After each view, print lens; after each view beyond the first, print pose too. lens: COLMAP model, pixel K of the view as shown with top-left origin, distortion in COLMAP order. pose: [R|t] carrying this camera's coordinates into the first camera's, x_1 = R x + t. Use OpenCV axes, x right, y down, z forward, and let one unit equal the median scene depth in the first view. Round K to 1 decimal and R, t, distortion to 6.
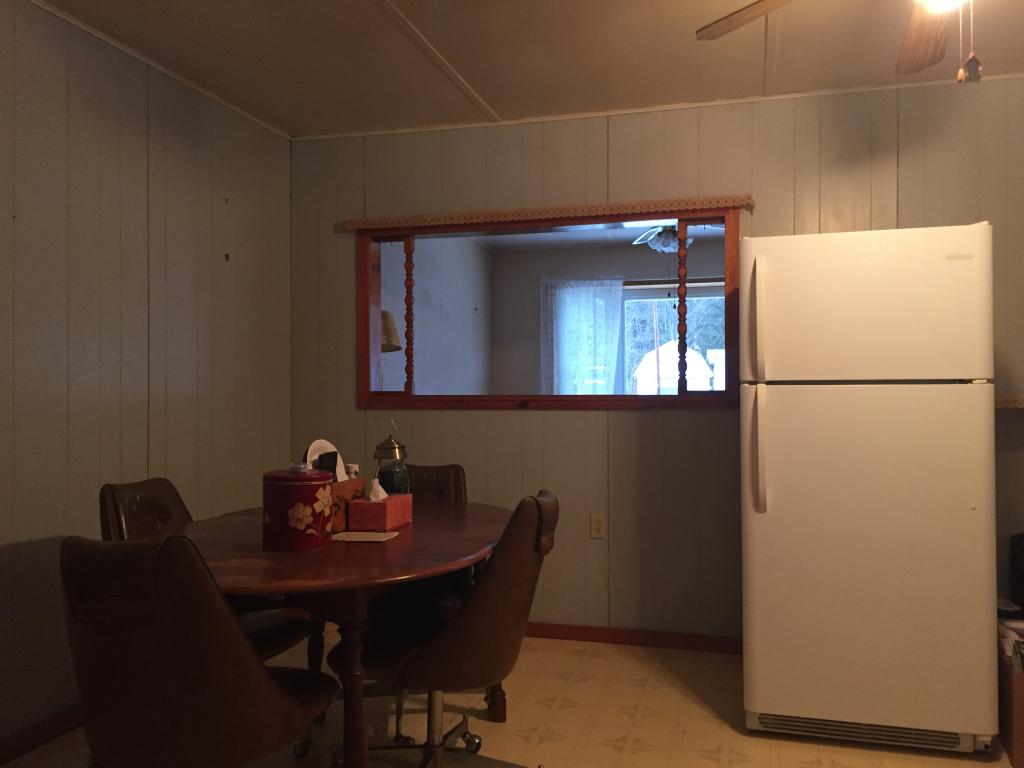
lens RADIAL K [[863.0, 0, 509.0], [0, 863.0, 386.2], [0, 0, 1]] dist [0.056462, 0.006771]
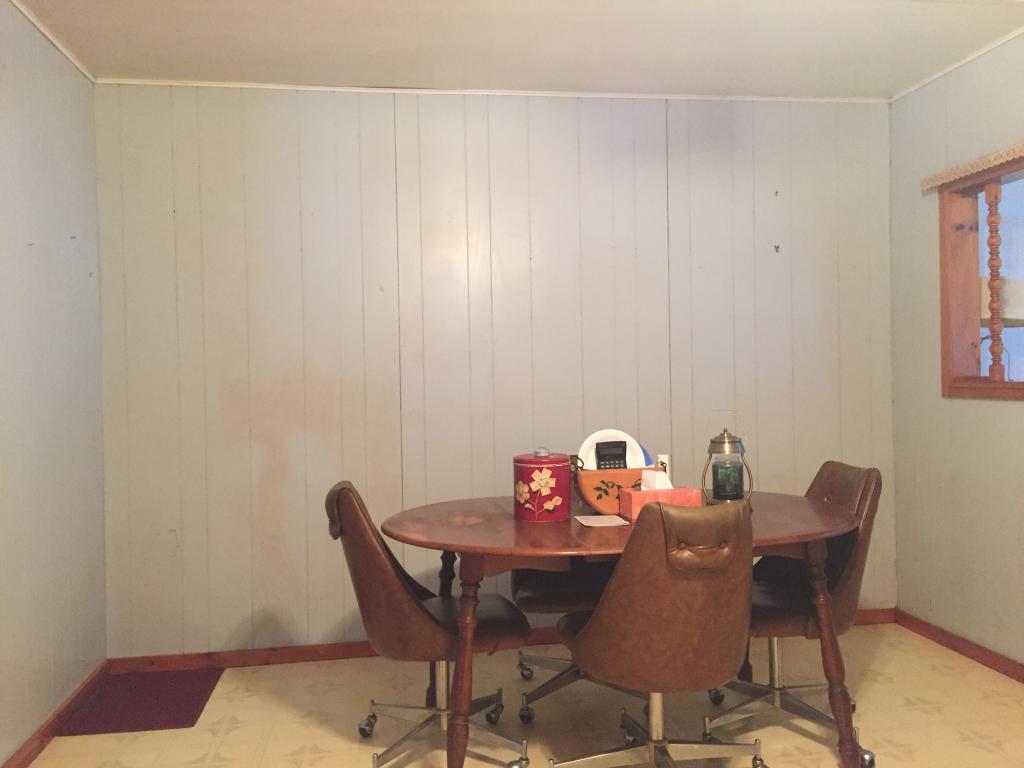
lens RADIAL K [[863.0, 0, 510.2], [0, 863.0, 380.9], [0, 0, 1]] dist [0.056462, 0.006771]
pose [[0.416005, 0.004459, -0.909351, 0.655693], [0.020846, 0.999678, 0.014439, -0.017234], [0.909123, -0.024963, 0.415778, 0.379544]]
